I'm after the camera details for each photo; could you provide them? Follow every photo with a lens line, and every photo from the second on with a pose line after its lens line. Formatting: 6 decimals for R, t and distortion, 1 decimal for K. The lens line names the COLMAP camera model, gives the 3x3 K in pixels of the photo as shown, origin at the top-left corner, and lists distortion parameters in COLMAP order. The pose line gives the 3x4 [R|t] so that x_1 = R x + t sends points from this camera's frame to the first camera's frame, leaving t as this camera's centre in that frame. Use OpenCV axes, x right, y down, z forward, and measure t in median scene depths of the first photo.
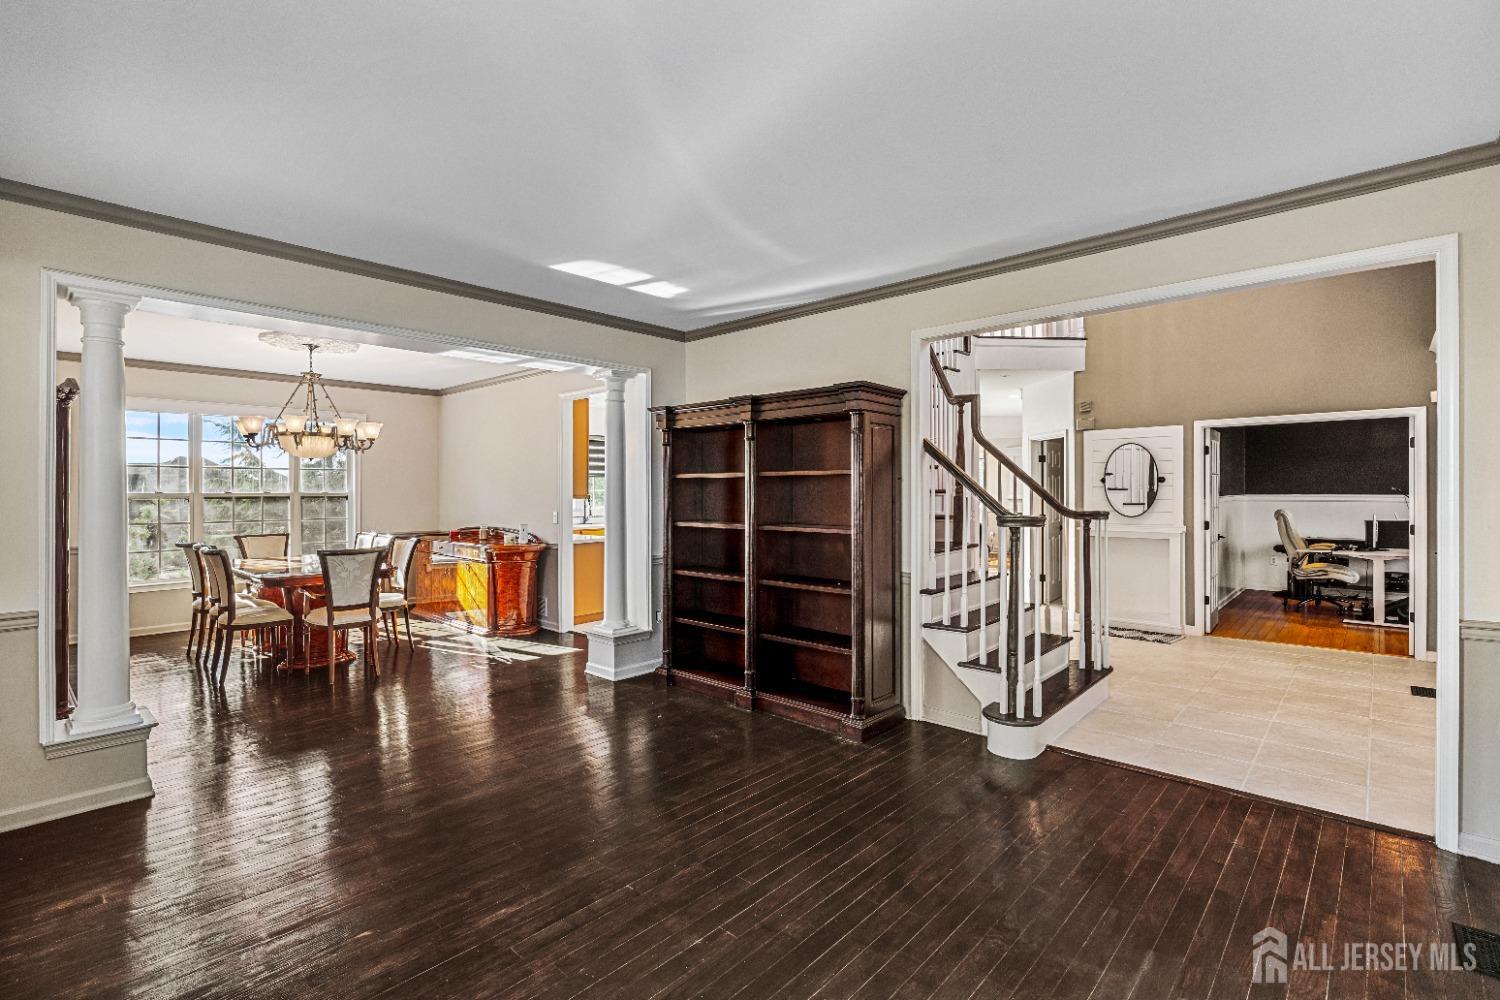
lens RADIAL K [[692.8, 0, 741.3], [0, 692.8, 498.2], [0, 0, 1]] dist [0.000459, 0.000452]
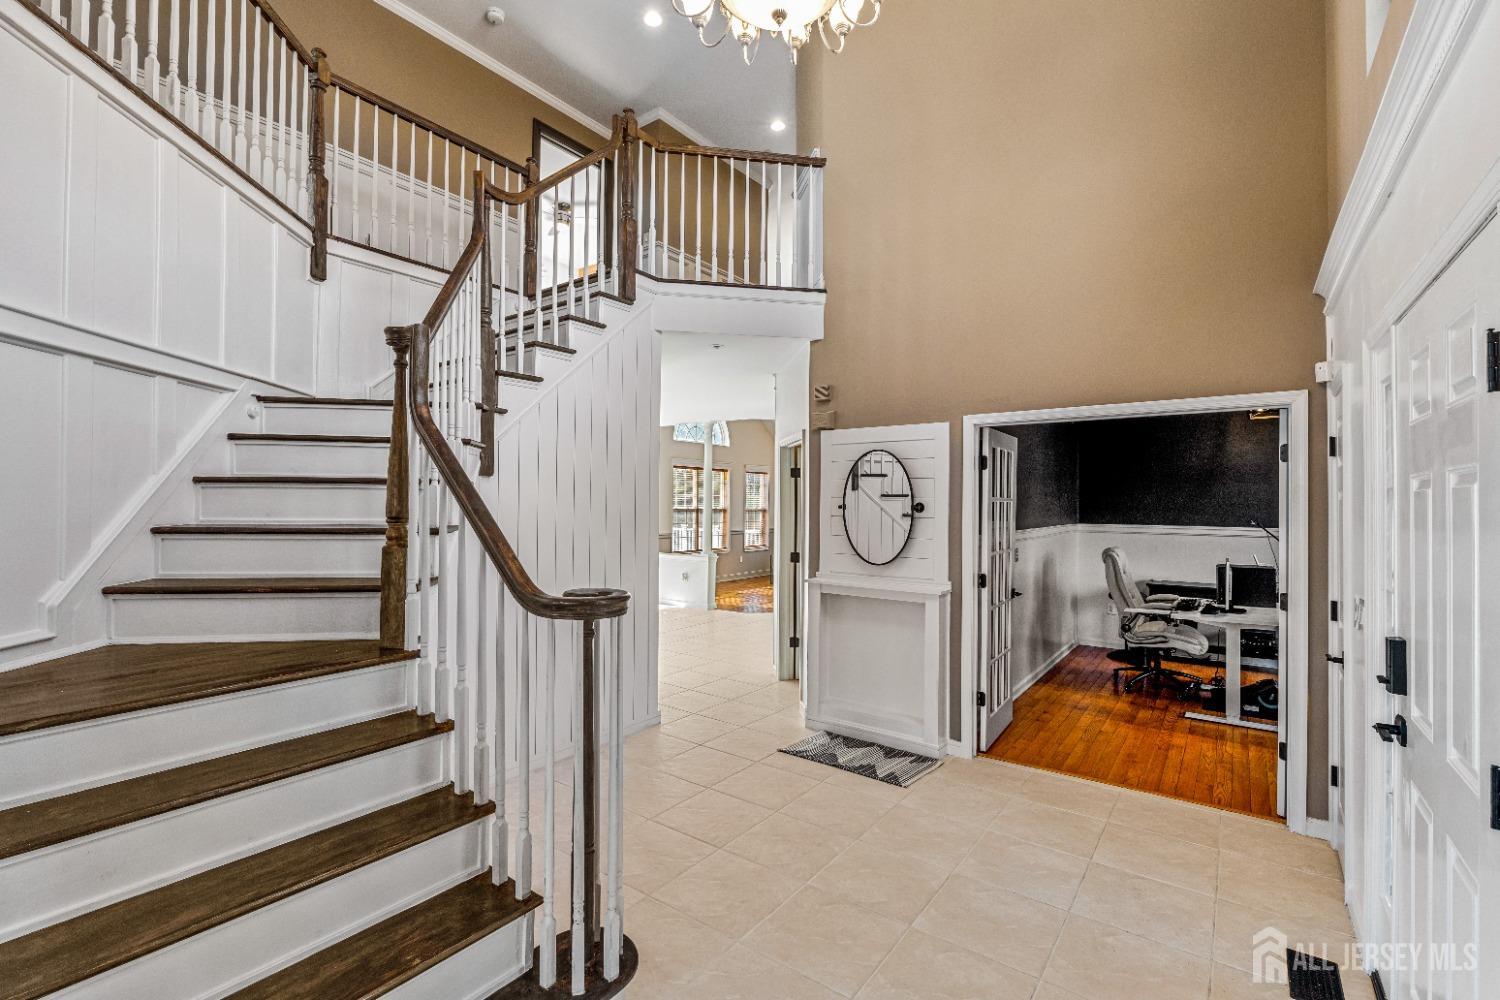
lens RADIAL K [[646.0, 0, 750.0], [0, 646.0, 500.0], [0, 0, 1]] dist [-0.000562, -0.000122]
pose [[0.995327, 0.014830, 0.095417, 0.373295], [-0.013691, 0.999827, -0.012584, -0.022532], [-0.095587, 0.011219, 0.995358, 0.399993]]
